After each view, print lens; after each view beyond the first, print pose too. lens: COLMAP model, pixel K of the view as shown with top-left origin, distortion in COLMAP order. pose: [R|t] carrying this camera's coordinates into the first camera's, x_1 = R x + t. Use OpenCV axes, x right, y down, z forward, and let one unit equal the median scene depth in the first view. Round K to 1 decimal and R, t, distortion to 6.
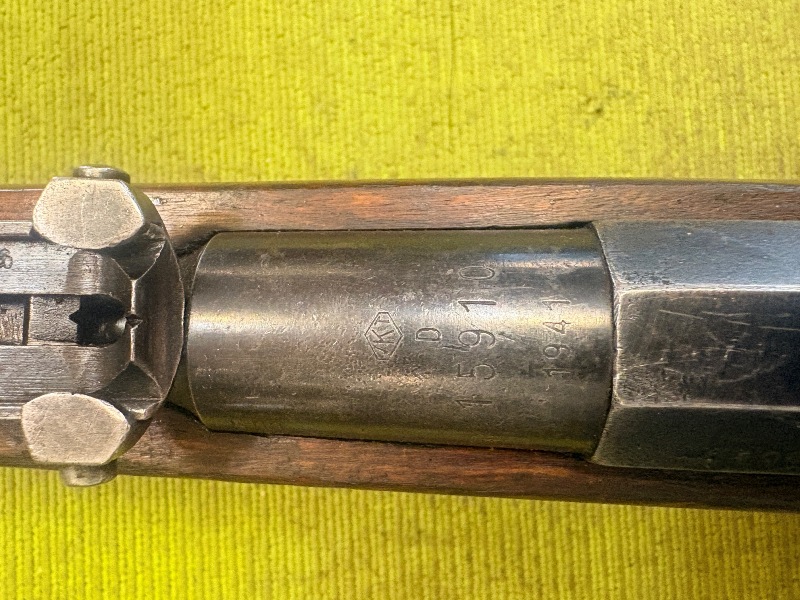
lens RADIAL K [[620.3, 0, 401.9], [0, 620.3, 300.1], [0, 0, 1]] dist [0.004119, -0.002655]
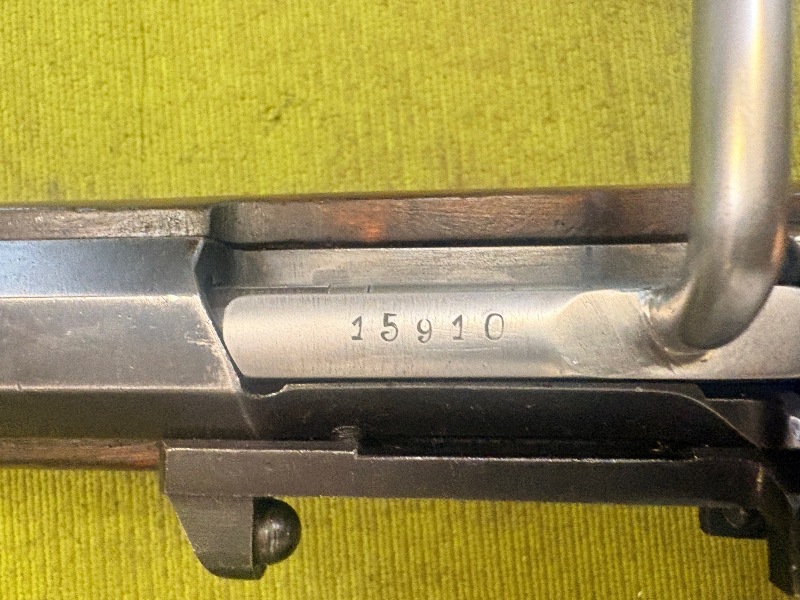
lens RADIAL K [[620.3, 0, 403.4], [0, 620.3, 296.5], [0, 0, 1]] dist [0.004119, -0.002655]
pose [[0.999278, -0.036108, -0.011843, 0.548364], [0.036212, 0.999307, 0.008626, 0.010807], [0.011524, -0.009049, 0.999893, -0.104288]]
